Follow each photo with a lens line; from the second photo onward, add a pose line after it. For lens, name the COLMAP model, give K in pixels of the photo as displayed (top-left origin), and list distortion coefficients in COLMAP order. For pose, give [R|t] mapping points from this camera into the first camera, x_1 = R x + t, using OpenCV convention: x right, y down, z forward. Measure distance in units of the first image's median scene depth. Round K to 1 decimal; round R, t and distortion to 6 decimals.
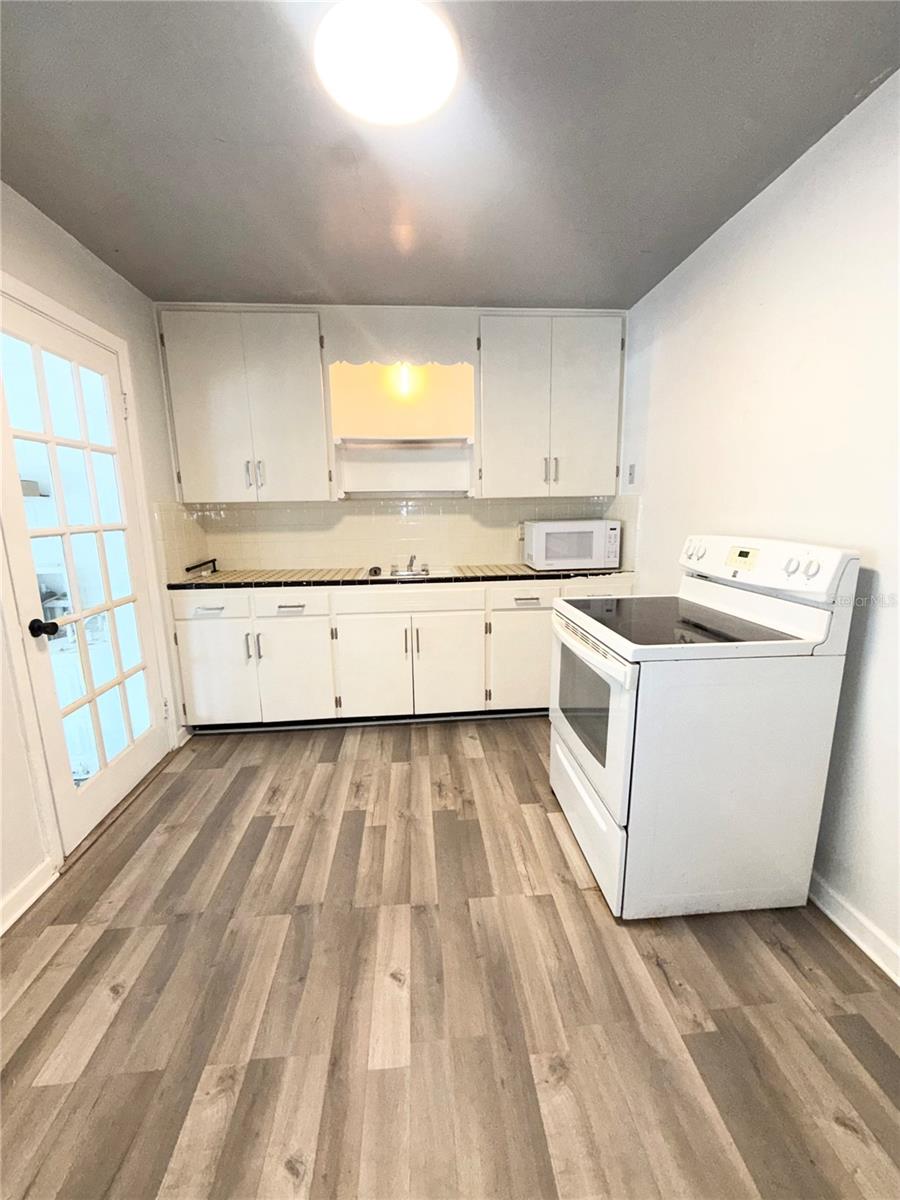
lens RADIAL K [[479.5, 0, 453.6], [0, 479.5, 599.7], [0, 0, 1]] dist [-0.002766, 0.000704]
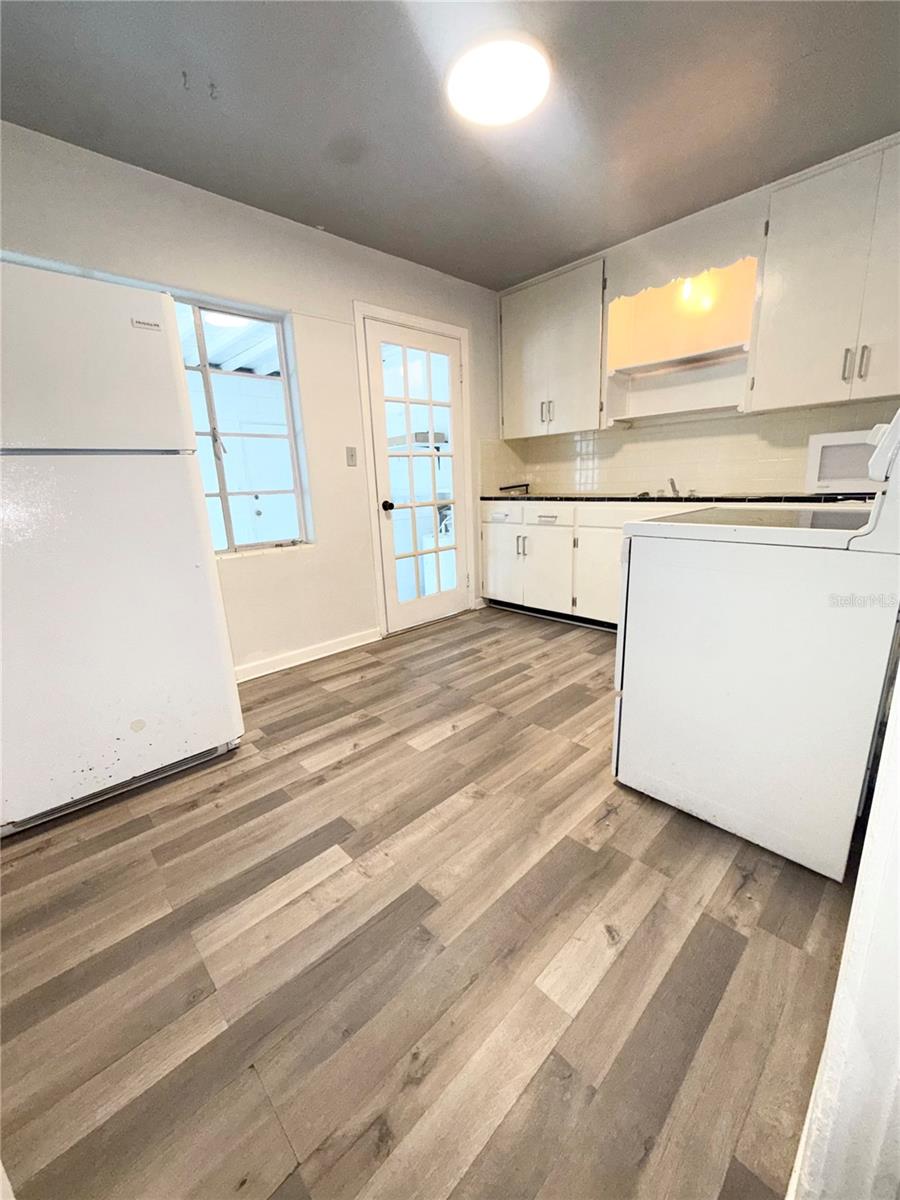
lens RADIAL K [[479.5, 0, 450.3], [0, 479.5, 600.8], [0, 0, 1]] dist [-0.002766, 0.000704]
pose [[0.625376, 0.181574, -0.758904, 0.635265], [-0.119733, 0.983362, 0.136612, 0.113697], [0.771083, 0.005431, 0.636712, -0.000954]]
